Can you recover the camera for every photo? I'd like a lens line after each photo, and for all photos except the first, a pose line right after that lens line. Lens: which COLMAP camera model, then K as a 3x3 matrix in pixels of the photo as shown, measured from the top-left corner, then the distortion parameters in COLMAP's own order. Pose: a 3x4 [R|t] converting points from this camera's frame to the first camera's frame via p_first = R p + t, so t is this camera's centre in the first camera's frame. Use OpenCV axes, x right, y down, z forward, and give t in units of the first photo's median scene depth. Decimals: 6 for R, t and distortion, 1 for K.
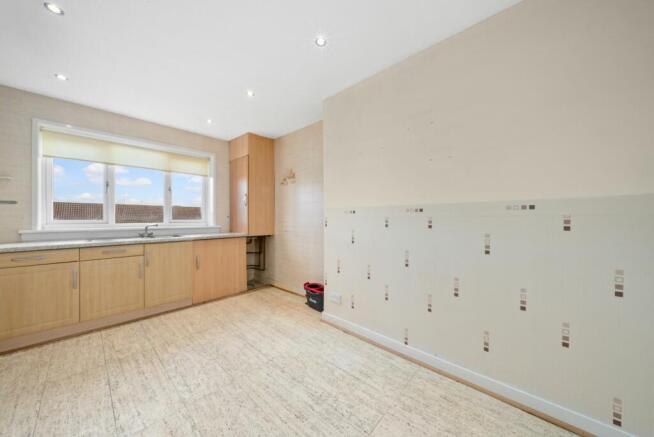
lens RADIAL K [[225.5, 0, 325.2], [0, 225.5, 217.7], [0, 0, 1]] dist [-0.007374, 0.000177]
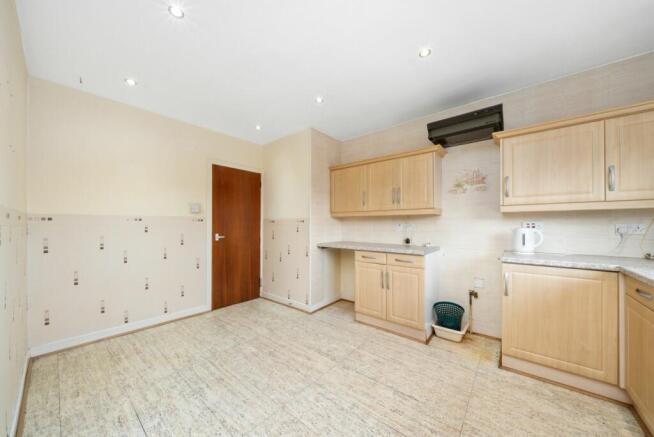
lens RADIAL K [[225.5, 0, 326.0], [0, 225.5, 224.6], [0, 0, 1]] dist [-0.007374, 0.000177]
pose [[-0.998648, -0.000791, -0.051973, -0.353368], [-0.000524, 0.999987, -0.005166, -0.002320], [0.051976, -0.005132, -0.998635, 1.259057]]
